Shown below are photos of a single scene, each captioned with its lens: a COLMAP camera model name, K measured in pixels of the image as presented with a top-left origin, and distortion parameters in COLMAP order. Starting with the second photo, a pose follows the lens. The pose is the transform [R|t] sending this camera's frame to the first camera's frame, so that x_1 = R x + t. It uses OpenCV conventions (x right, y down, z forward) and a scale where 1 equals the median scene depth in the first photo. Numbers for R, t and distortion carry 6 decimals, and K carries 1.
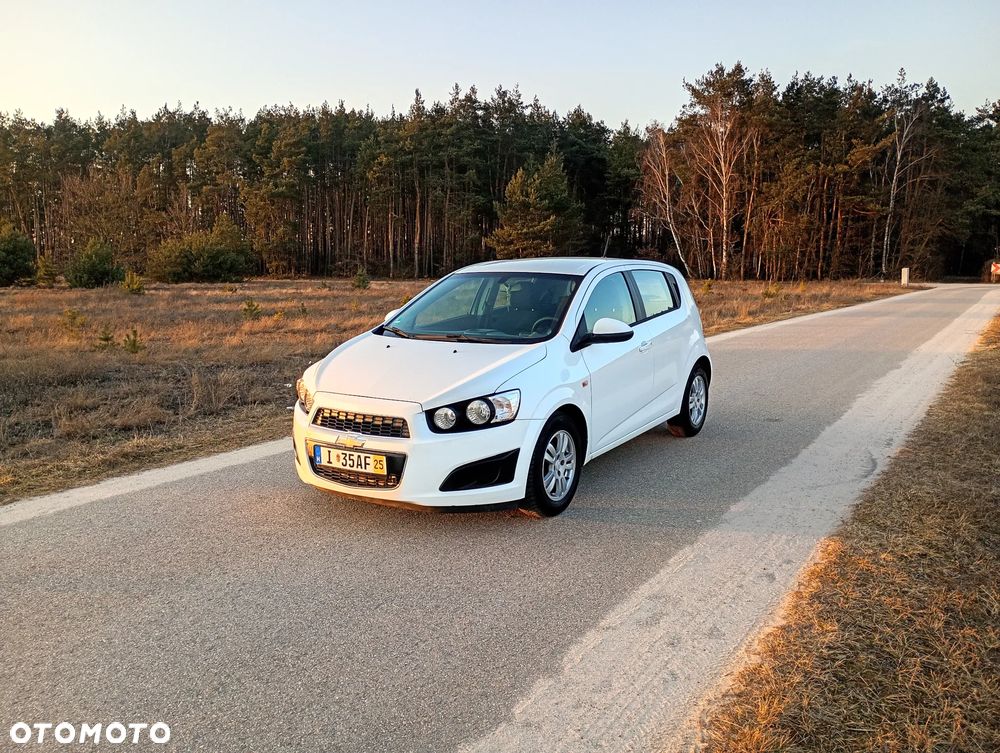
lens RADIAL K [[818.2, 0, 496.8], [0, 818.2, 374.7], [0, 0, 1]] dist [0.050252, -0.048058]
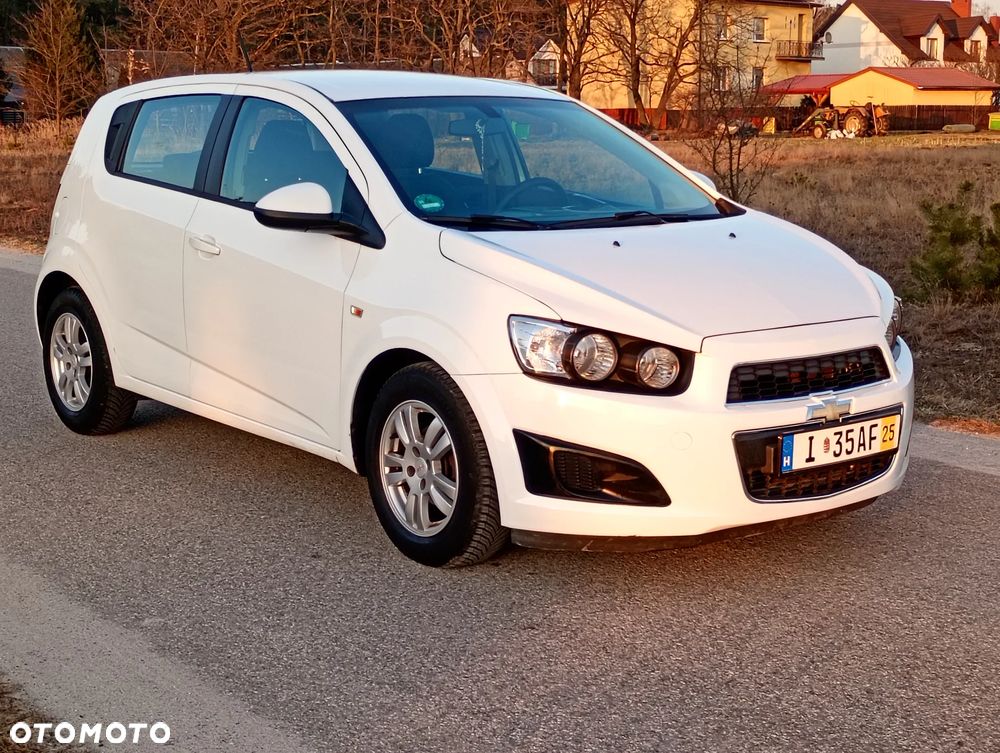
lens RADIAL K [[1635.1, 0, 505.3], [0, 1635.1, 377.0], [0, 0, 1]] dist [0.041520, 0.000000]
pose [[0.357906, -0.156417, 0.920564, -1.013502], [0.132057, 0.984440, 0.115928, -0.073698], [-0.924372, 0.080075, 0.372993, 0.663656]]
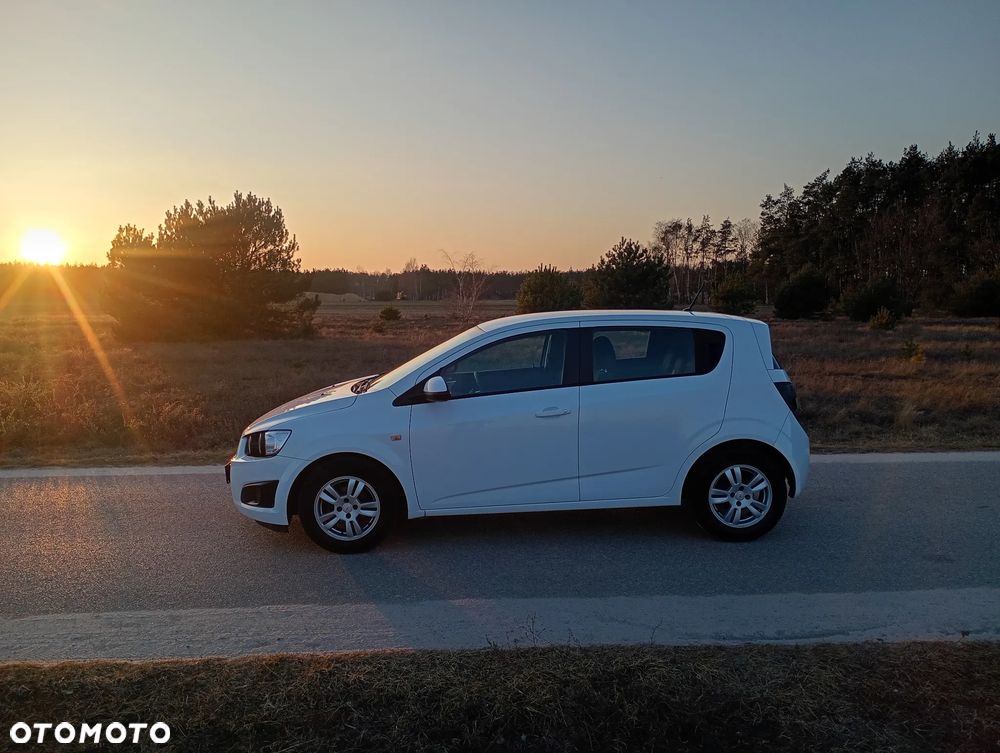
lens RADIAL K [[814.6, 0, 503.2], [0, 814.6, 378.1], [0, 0, 1]] dist [0.045729, -0.018099]
pose [[0.570497, 0.077901, -0.817597, 0.816600], [-0.104737, 0.994264, 0.021651, -0.080965], [0.814594, 0.073281, 0.575384, 0.409239]]
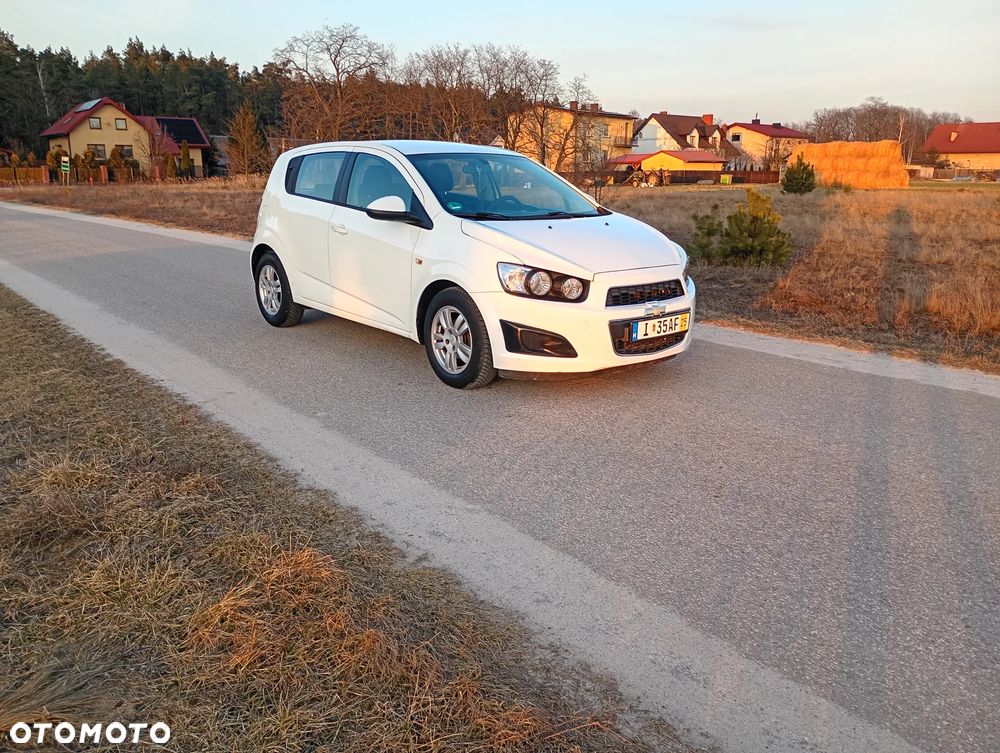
lens RADIAL K [[818.2, 0, 503.5], [0, 818.2, 380.4], [0, 0, 1]] dist [0.050252, -0.048058]
pose [[0.325845, -0.235432, 0.915640, -1.031091], [0.127438, 0.970596, 0.204211, -0.060449], [-0.936795, 0.050146, 0.346267, 0.682185]]
